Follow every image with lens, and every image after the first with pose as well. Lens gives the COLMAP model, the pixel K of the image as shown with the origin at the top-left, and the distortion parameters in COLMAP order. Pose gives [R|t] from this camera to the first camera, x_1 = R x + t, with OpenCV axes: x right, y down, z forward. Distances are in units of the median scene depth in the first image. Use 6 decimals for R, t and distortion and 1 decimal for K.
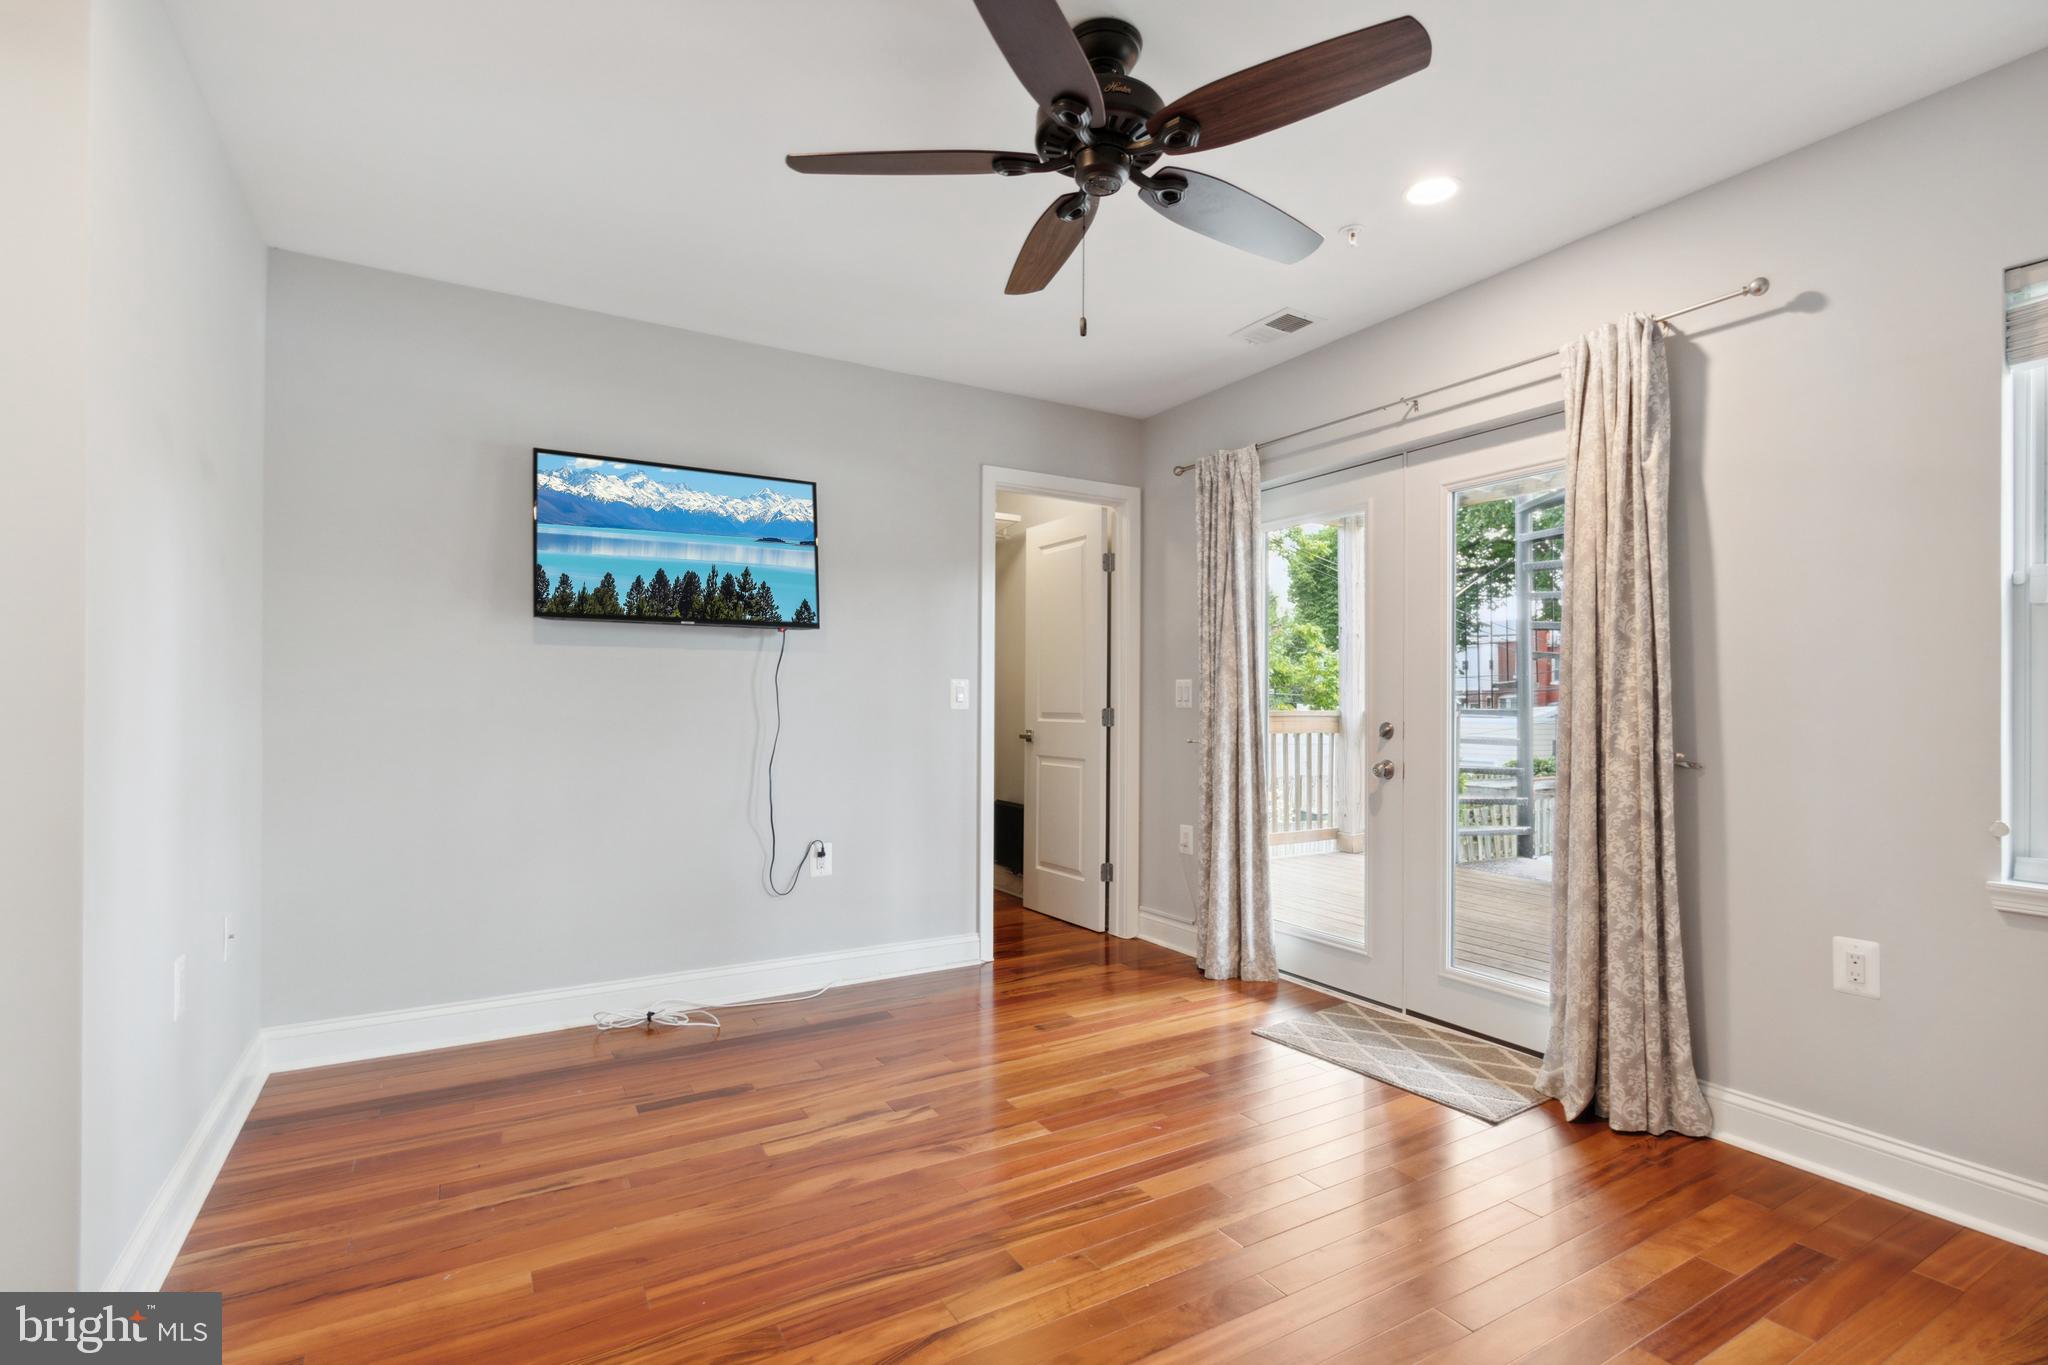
lens RADIAL K [[928.5, 0, 1022.6], [0, 928.5, 691.0], [0, 0, 1]] dist [0.000292, 0.000187]
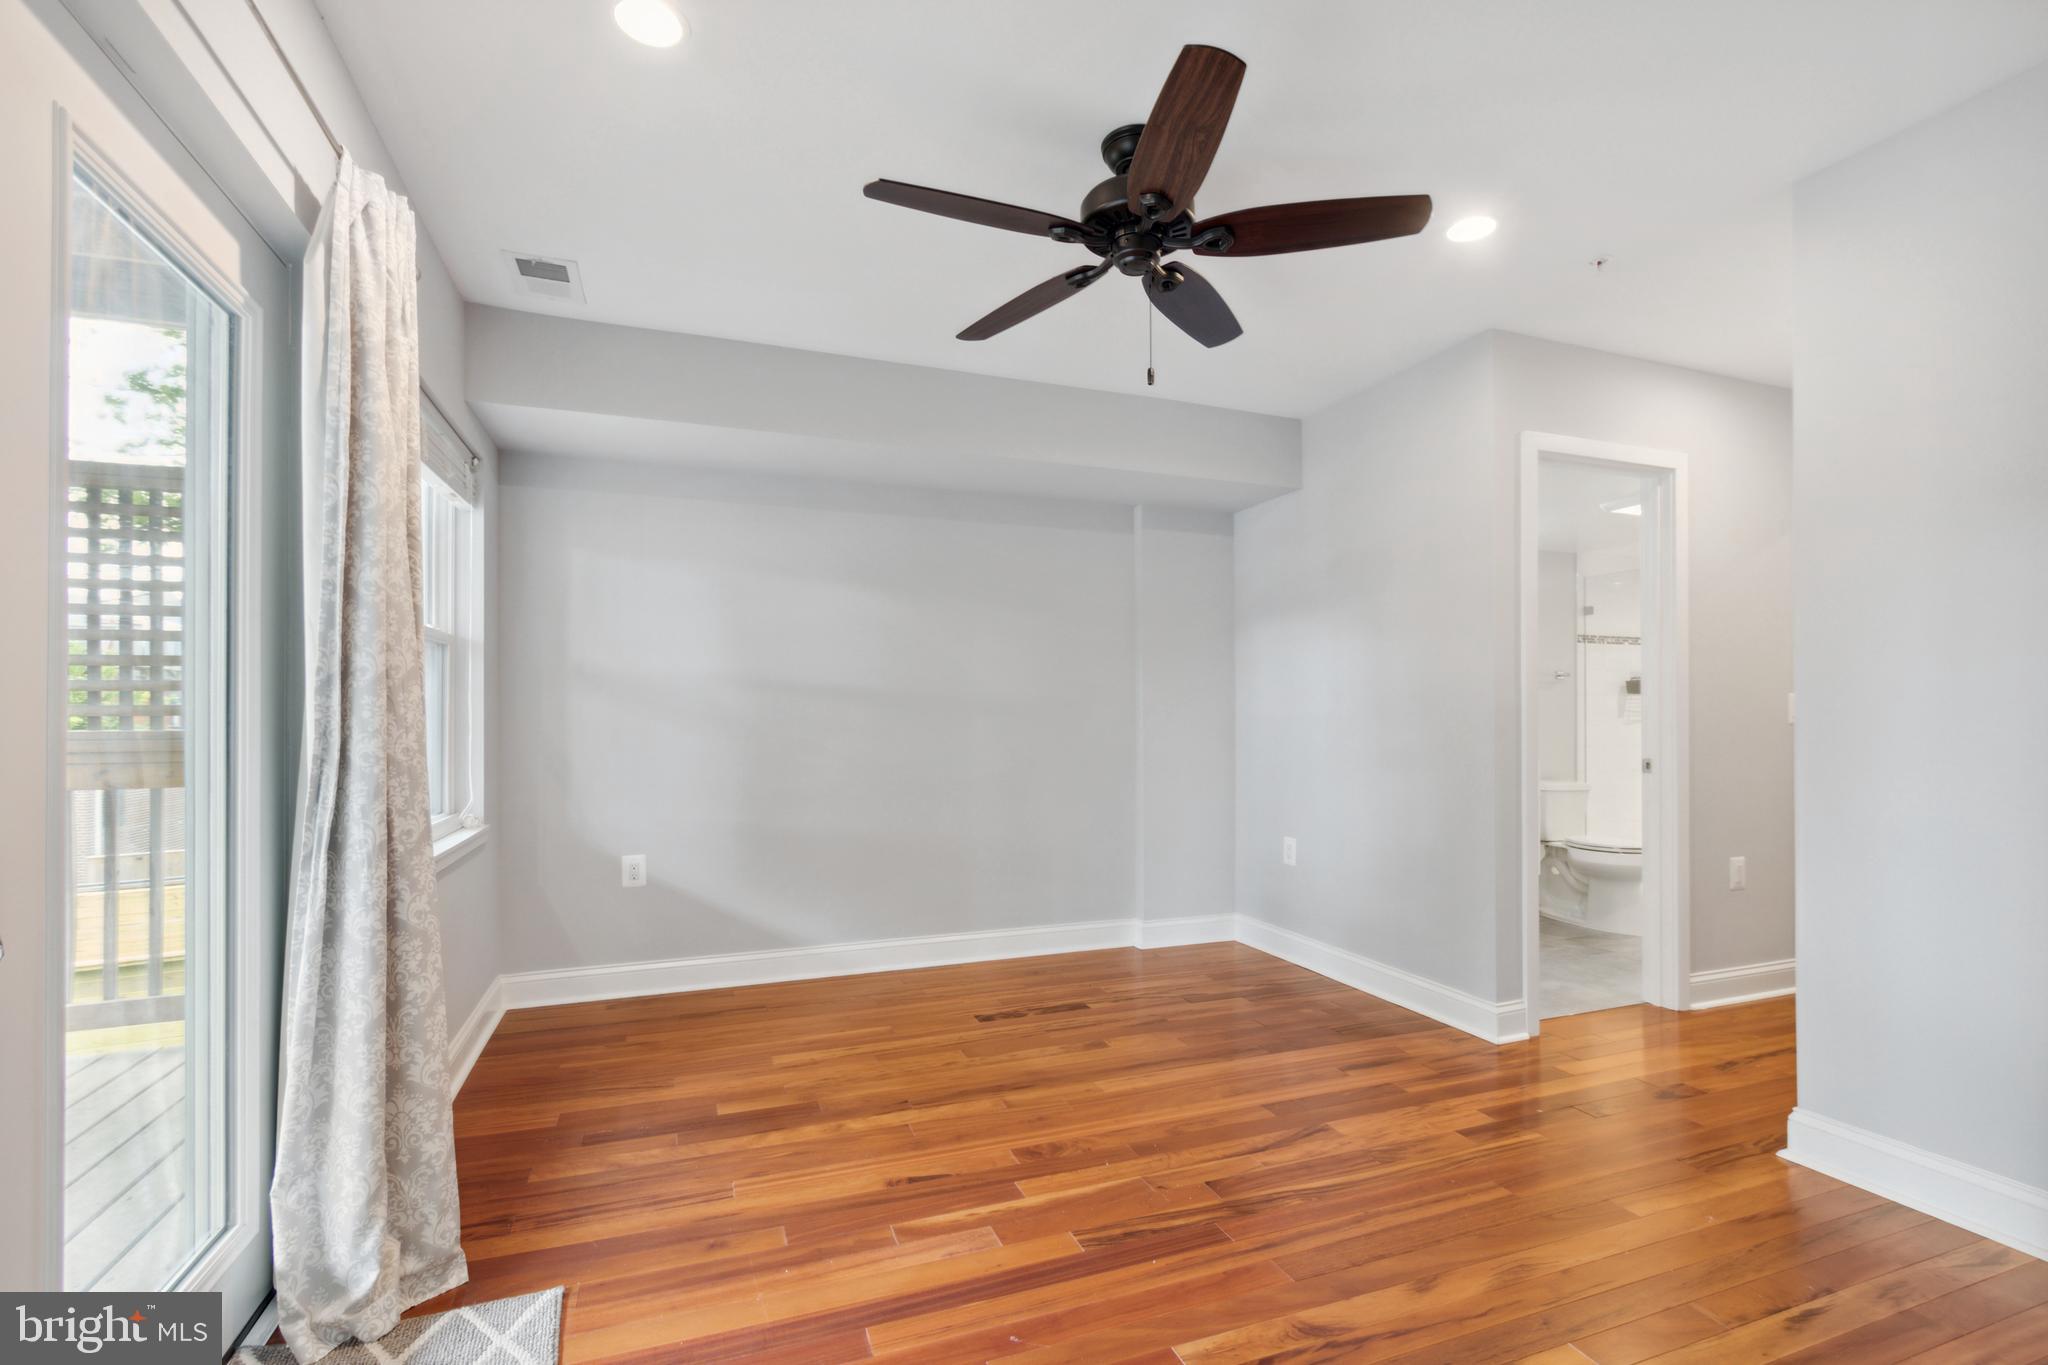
lens RADIAL K [[928.5, 0, 1024.5], [0, 928.5, 698.5], [0, 0, 1]] dist [0.000292, 0.000187]
pose [[-0.986373, -0.001421, 0.164516, 0.030622], [-0.005414, 0.999702, -0.023823, 0.015396], [-0.164433, -0.024389, -0.986087, 2.017108]]
